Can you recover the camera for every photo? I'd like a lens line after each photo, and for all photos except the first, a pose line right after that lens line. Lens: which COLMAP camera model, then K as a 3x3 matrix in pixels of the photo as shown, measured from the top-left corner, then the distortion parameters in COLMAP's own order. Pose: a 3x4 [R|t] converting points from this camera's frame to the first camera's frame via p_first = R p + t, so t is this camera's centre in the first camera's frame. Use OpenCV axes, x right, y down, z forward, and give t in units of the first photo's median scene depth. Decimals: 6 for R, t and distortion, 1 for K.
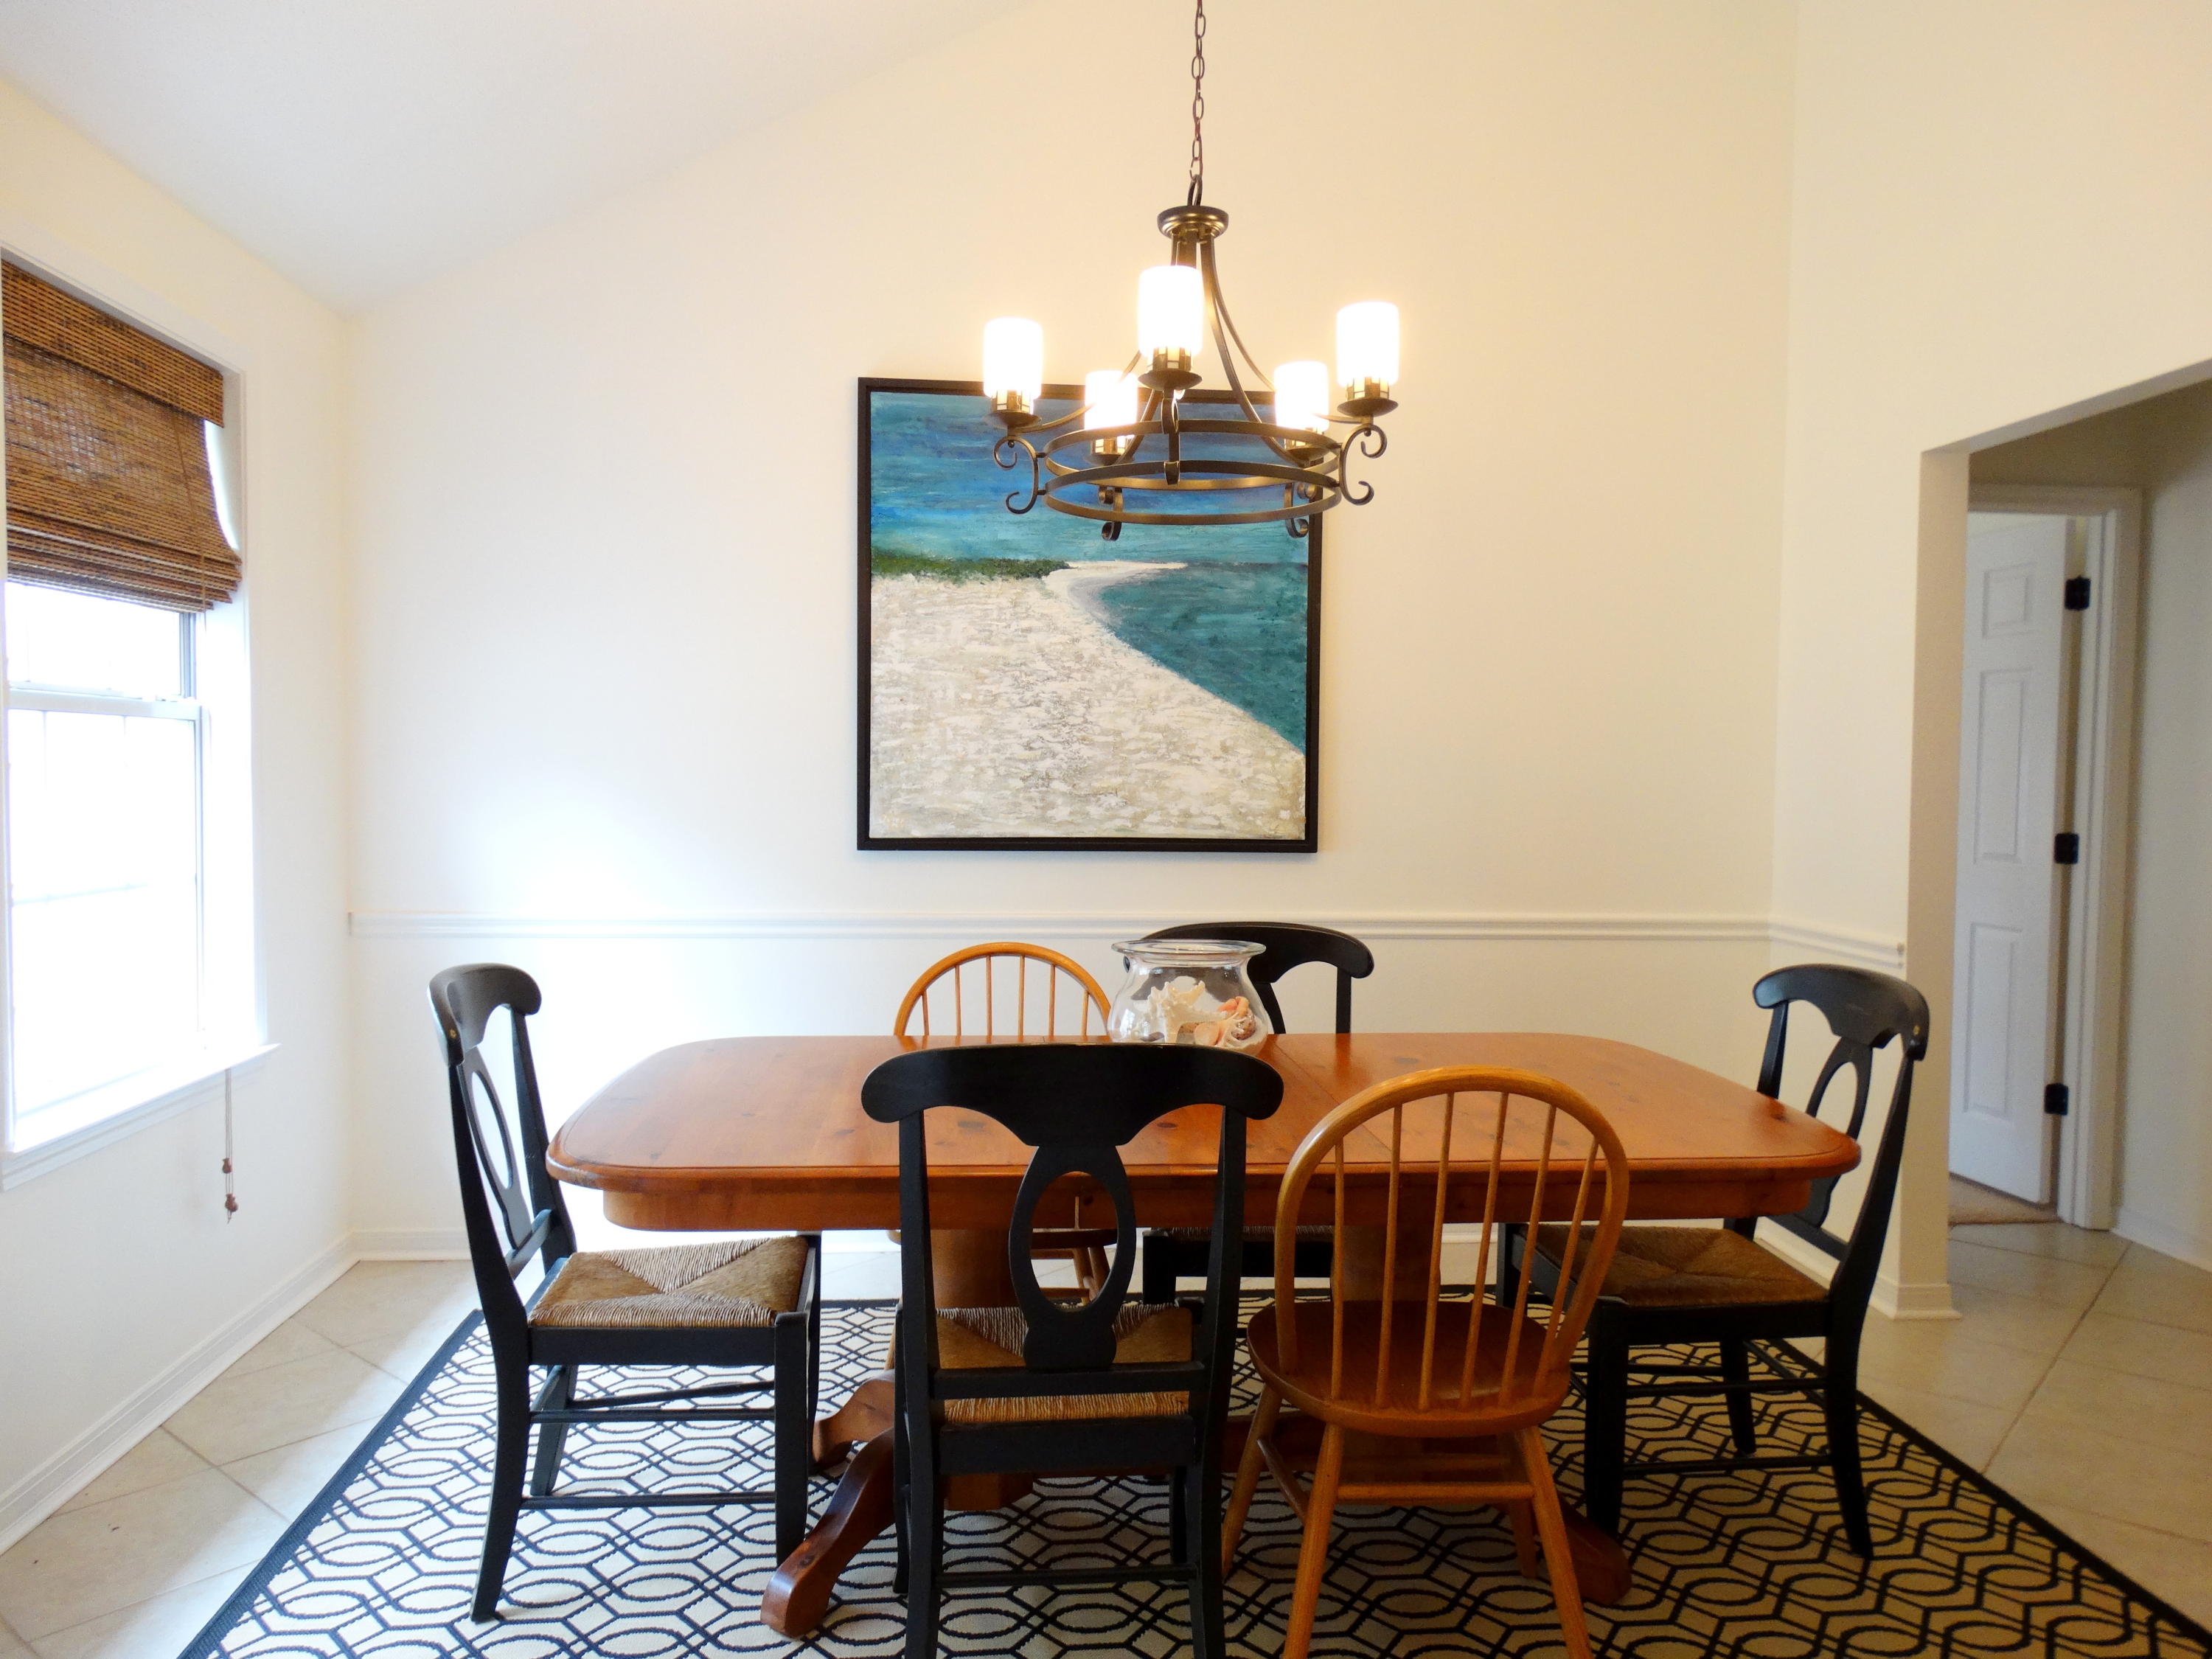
lens RADIAL K [[1578.7, 0, 1106.0], [0, 1578.7, 829.5], [0, 0, 1]] dist [-0.003341, 0.005162]
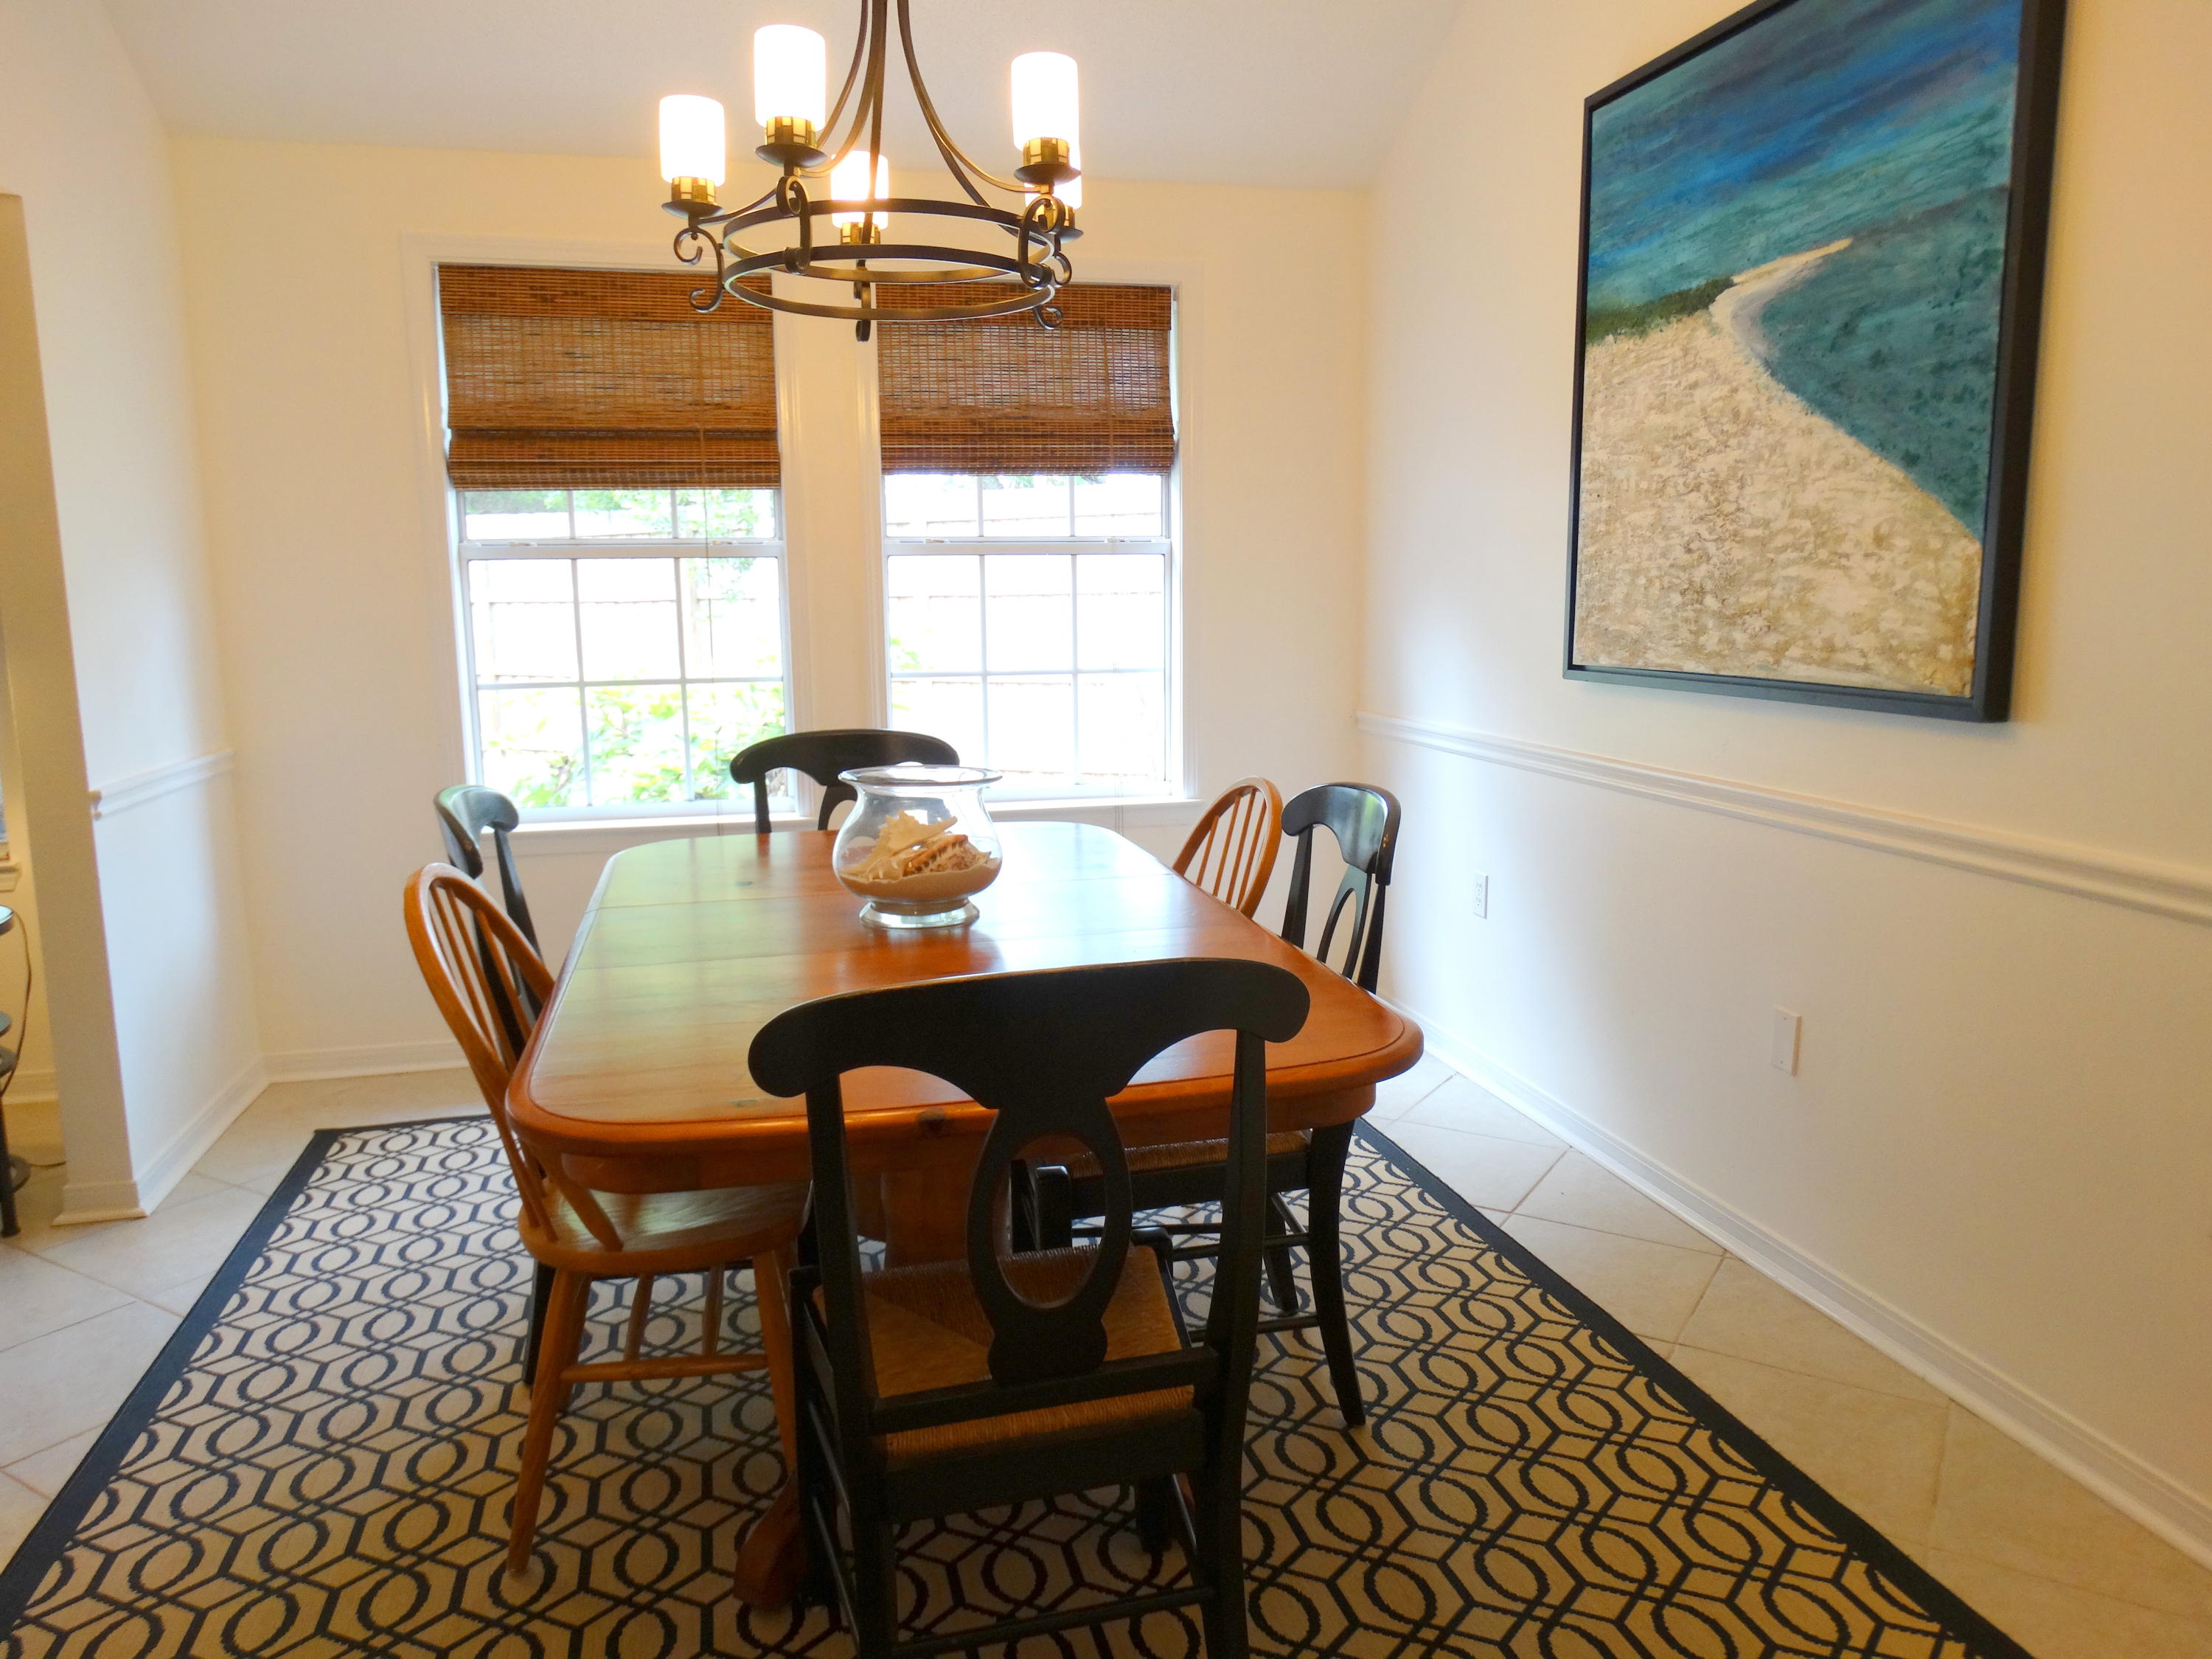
lens RADIAL K [[1578.7, 0, 1106.0], [0, 1578.7, 829.5], [0, 0, 1]] dist [-0.003341, 0.005162]
pose [[0.139245, 0.138538, -0.980519, 0.649140], [-0.029489, 0.990307, 0.135733, -0.014527], [0.989819, 0.010014, 0.141980, 0.627862]]
